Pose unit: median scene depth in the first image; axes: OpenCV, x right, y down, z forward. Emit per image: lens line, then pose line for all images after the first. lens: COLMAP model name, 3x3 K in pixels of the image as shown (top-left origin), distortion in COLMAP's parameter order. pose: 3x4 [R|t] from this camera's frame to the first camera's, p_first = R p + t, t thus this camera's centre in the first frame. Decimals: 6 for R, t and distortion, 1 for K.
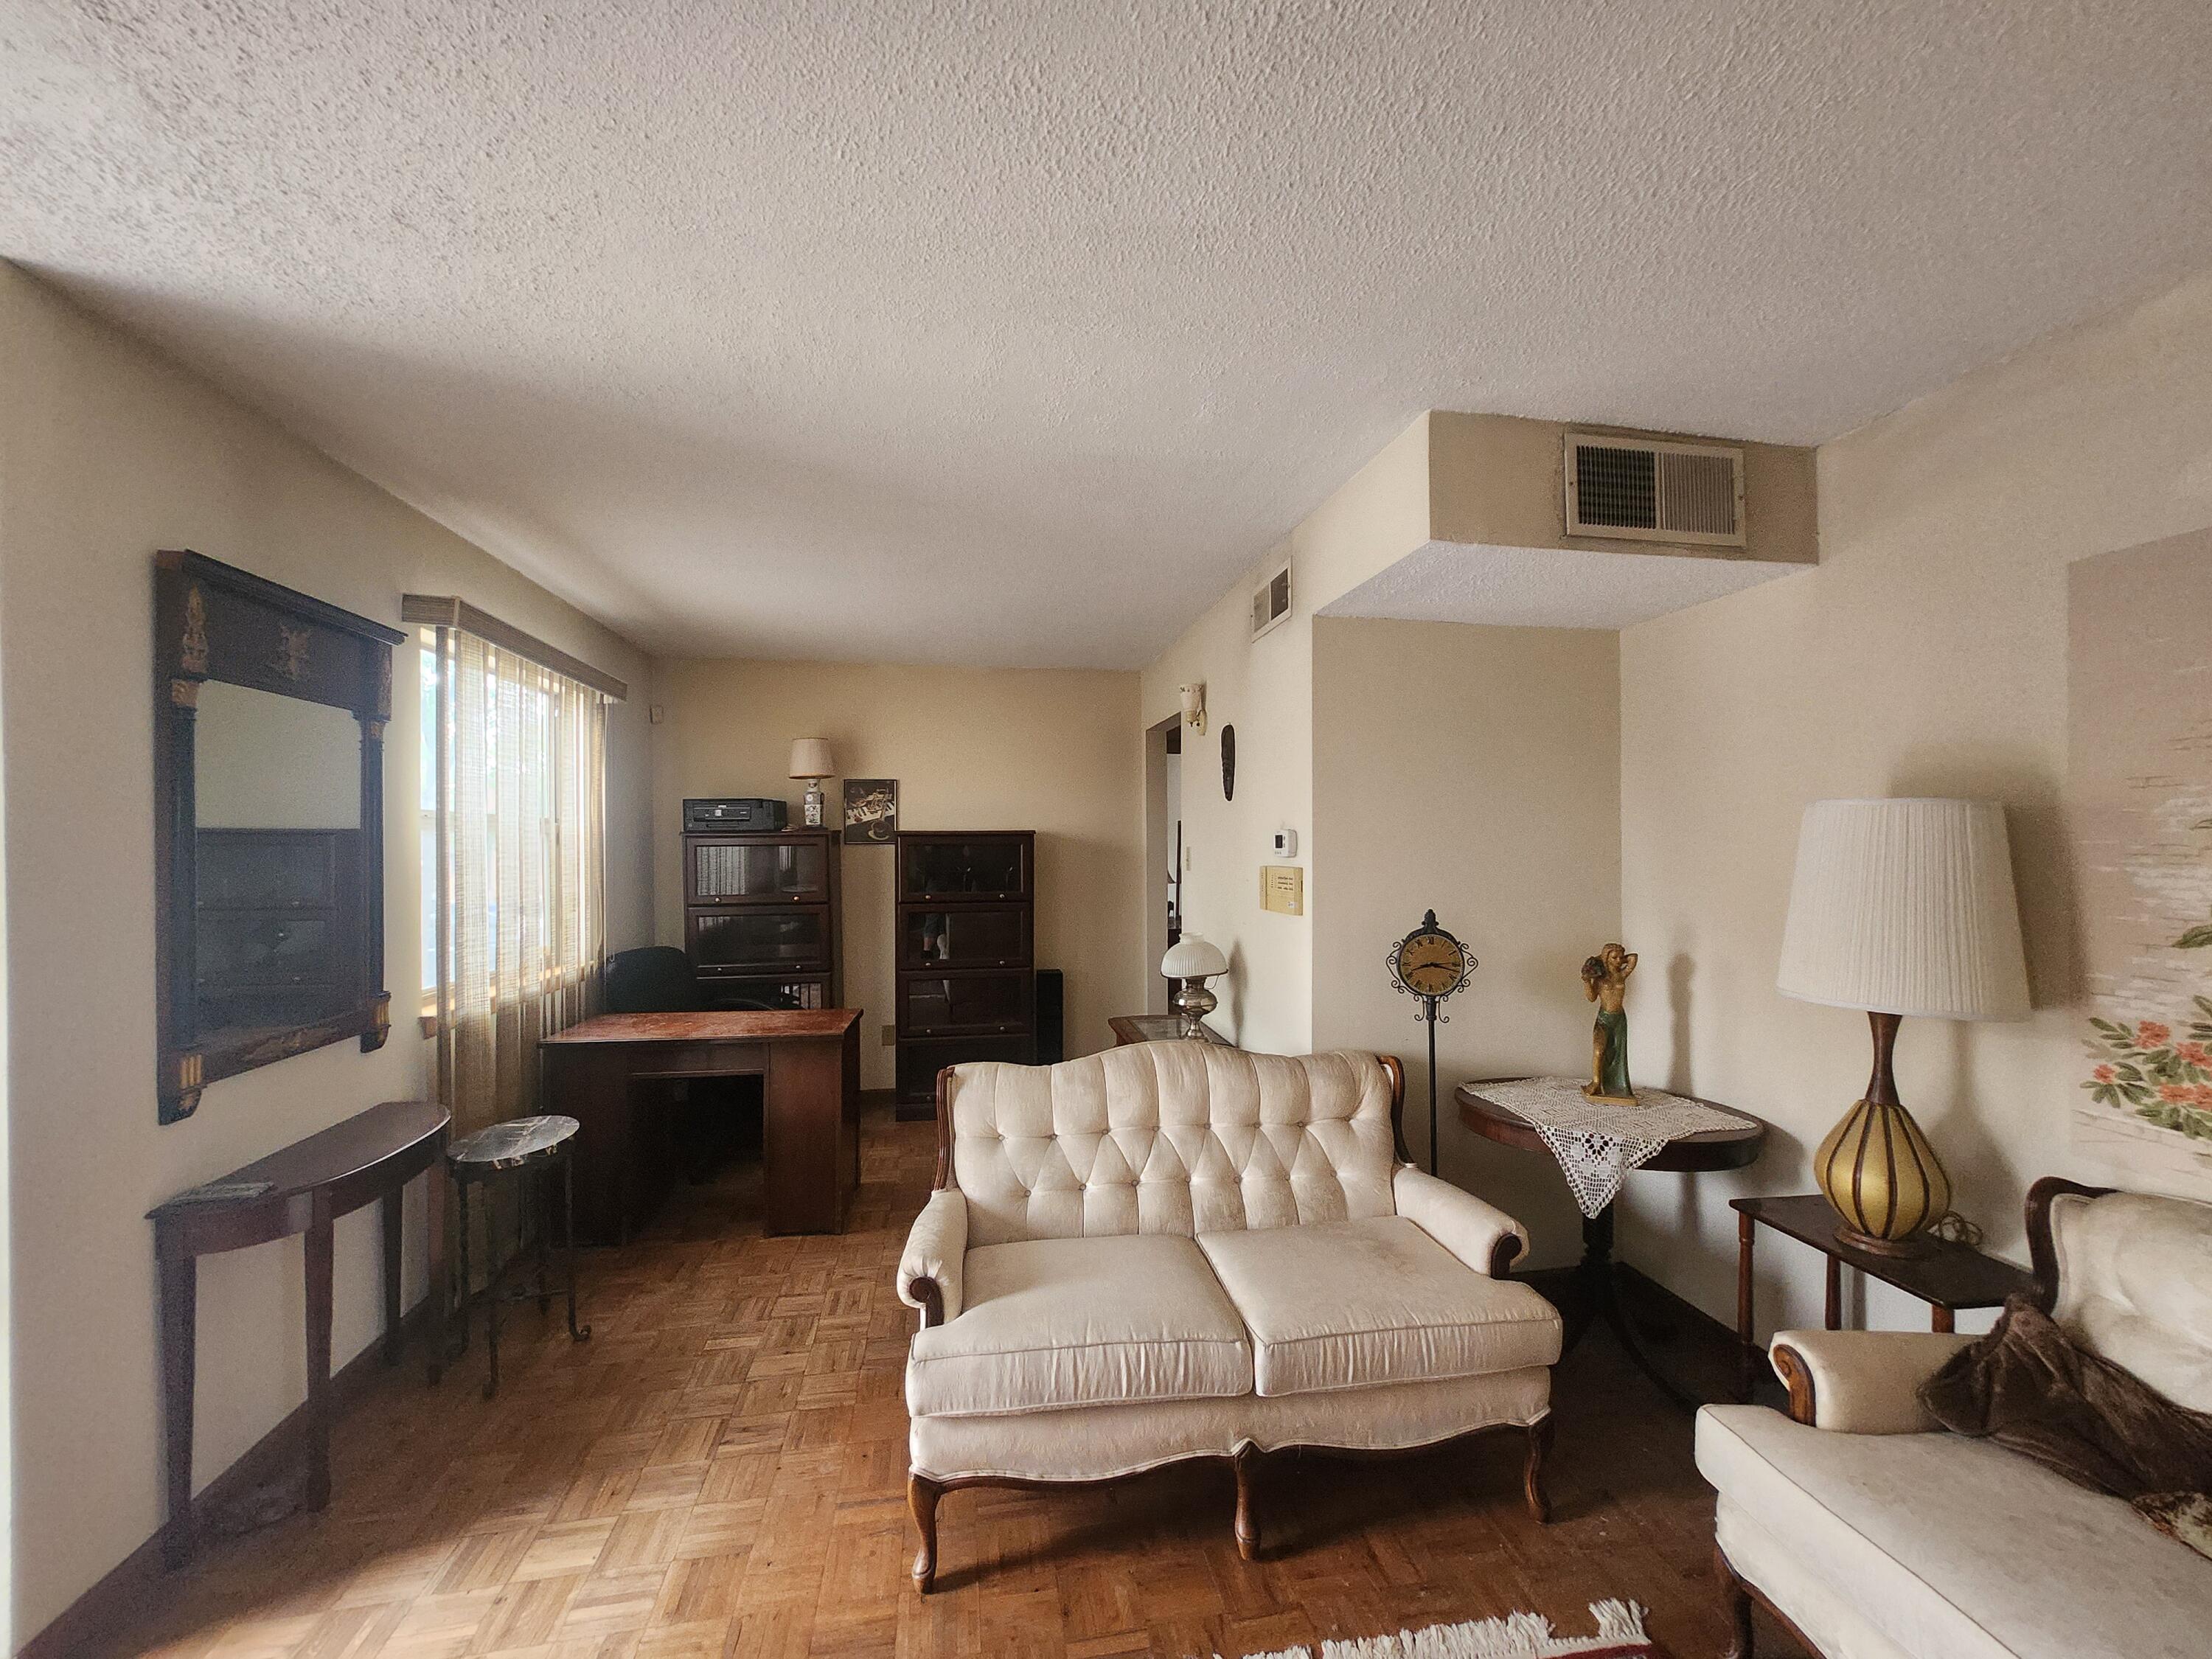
lens RADIAL K [[871.6, 0, 1106.0], [0, 871.6, 829.5], [0, 0, 1]] dist [0.000039, -0.000019]
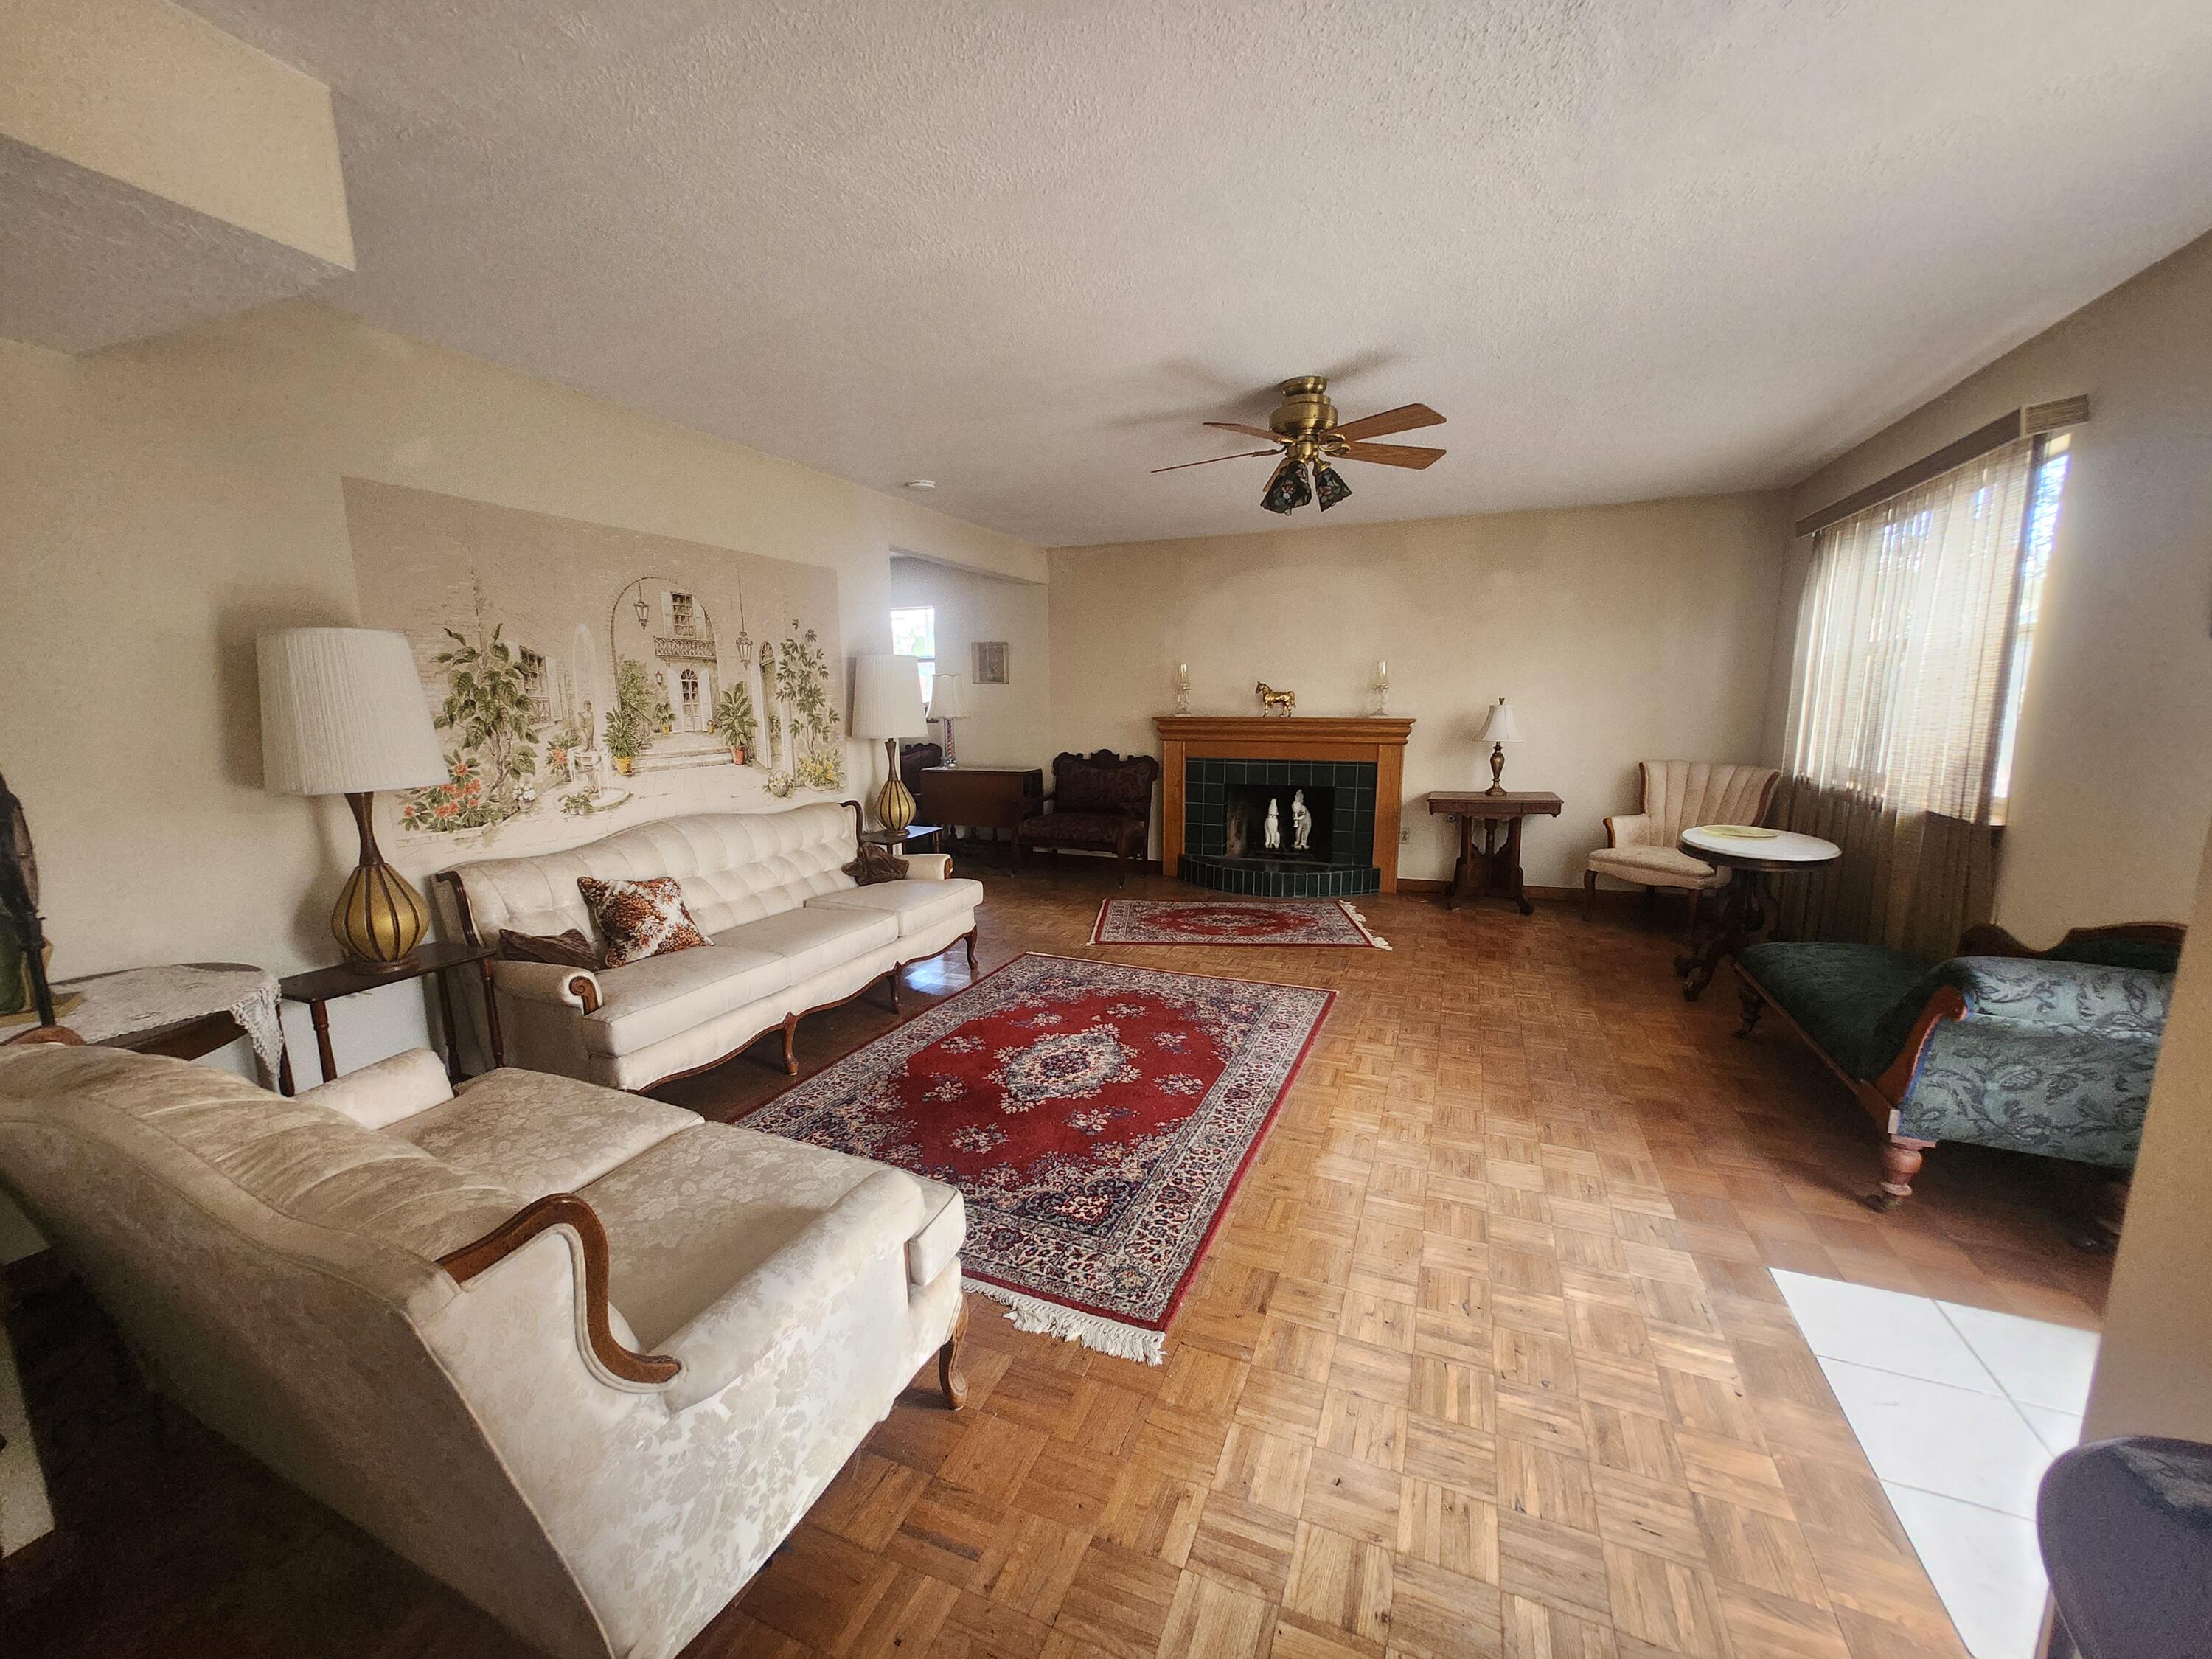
lens RADIAL K [[871.6, 0, 1106.0], [0, 871.6, 829.5], [0, 0, 1]] dist [0.000039, -0.000019]
pose [[-0.844439, -0.075652, 0.530283, -0.845884], [0.001842, 0.989560, 0.144107, 0.079578], [-0.535649, 0.122667, -0.835484, 1.689882]]
